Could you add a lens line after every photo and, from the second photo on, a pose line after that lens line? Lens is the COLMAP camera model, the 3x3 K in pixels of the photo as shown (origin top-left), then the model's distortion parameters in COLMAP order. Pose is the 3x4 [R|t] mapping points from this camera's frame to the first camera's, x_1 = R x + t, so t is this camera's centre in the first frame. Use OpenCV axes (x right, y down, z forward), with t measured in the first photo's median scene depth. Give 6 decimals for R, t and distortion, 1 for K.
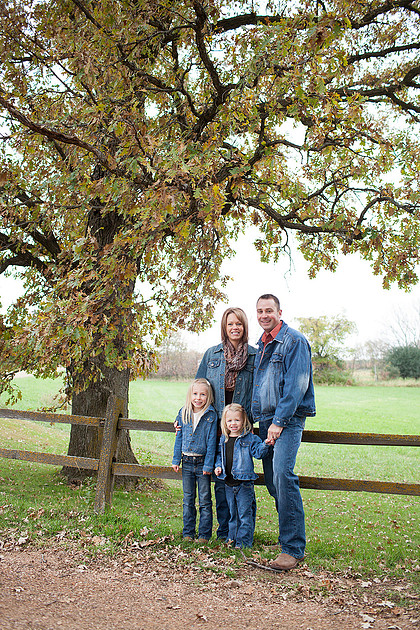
lens RADIAL K [[605.3, 0, 210.0], [0, 605.3, 315.0], [0, 0, 1]] dist [-0.089072, 0.135975]
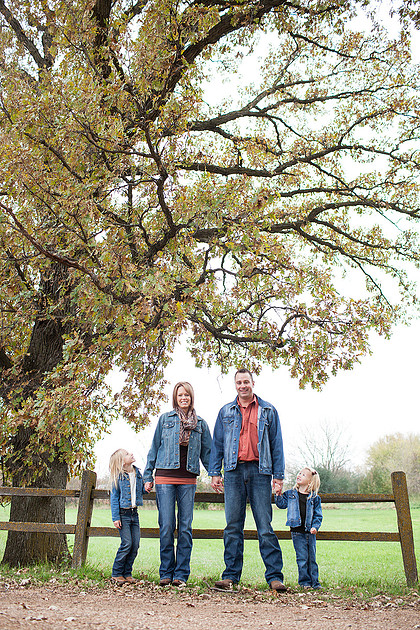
lens RADIAL K [[634.0, 0, 210.0], [0, 634.0, 315.0], [0, 0, 1]] dist [-0.097850, 0.157715]
pose [[0.987693, 0.026150, 0.154205, -0.090743], [0.003755, 0.981675, -0.190524, 0.052224], [-0.156361, 0.188758, 0.969495, -0.234879]]
